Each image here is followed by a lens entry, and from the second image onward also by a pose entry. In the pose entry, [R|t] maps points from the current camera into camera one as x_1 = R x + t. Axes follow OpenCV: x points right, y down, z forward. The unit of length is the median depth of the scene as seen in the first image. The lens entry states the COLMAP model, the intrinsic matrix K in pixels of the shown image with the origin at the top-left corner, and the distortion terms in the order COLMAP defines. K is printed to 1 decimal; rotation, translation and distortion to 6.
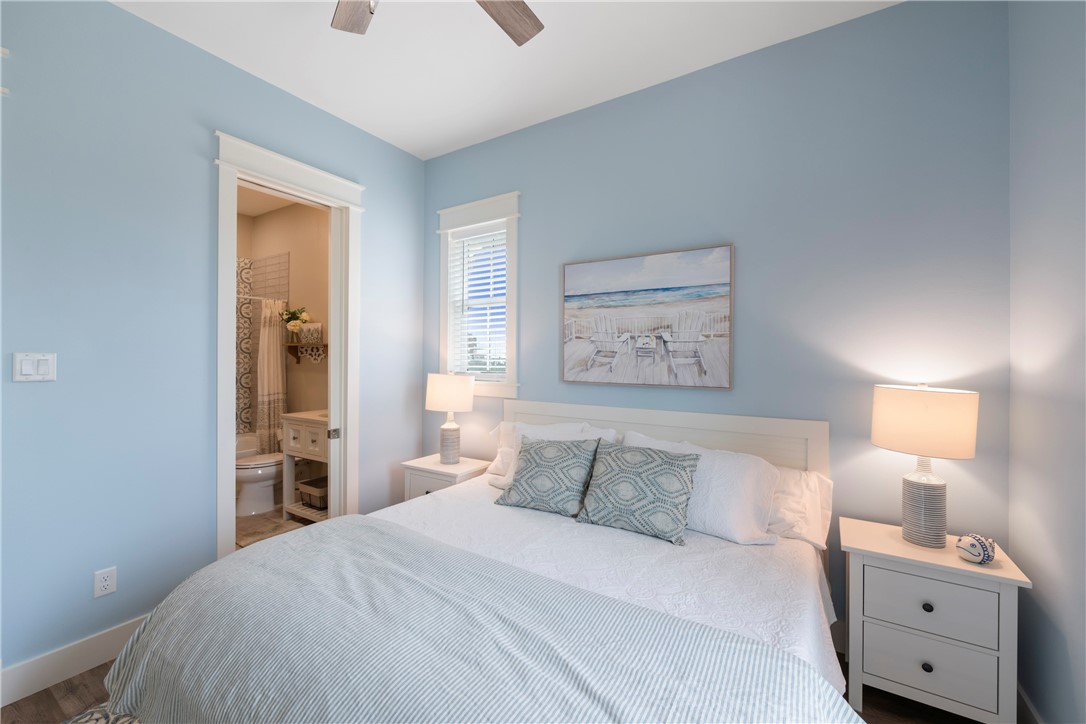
lens RADIAL K [[421.5, 0, 541.1], [0, 421.5, 357.0], [0, 0, 1]] dist [0.003792, 0.000244]
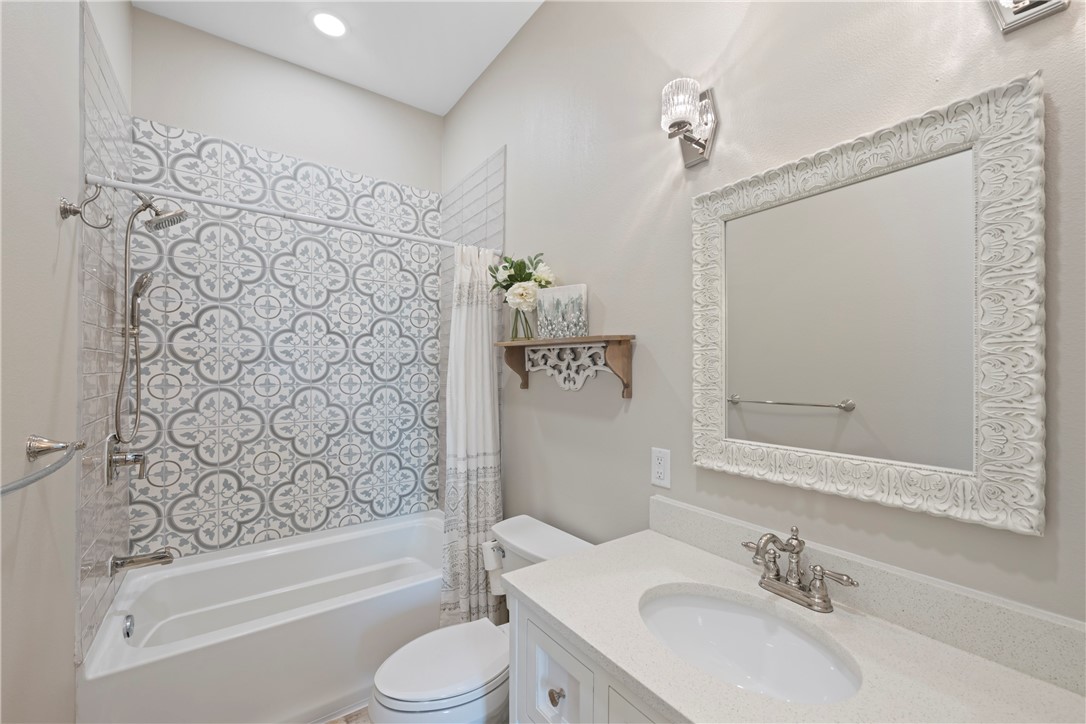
lens RADIAL K [[421.5, 0, 546.5], [0, 421.5, 364.7], [0, 0, 1]] dist [0.003792, 0.000244]
pose [[0.927507, -0.002619, -0.373797, -0.664413], [-0.001003, 0.999954, -0.009495, -0.007525], [0.373805, 0.009181, 0.927462, 1.024383]]
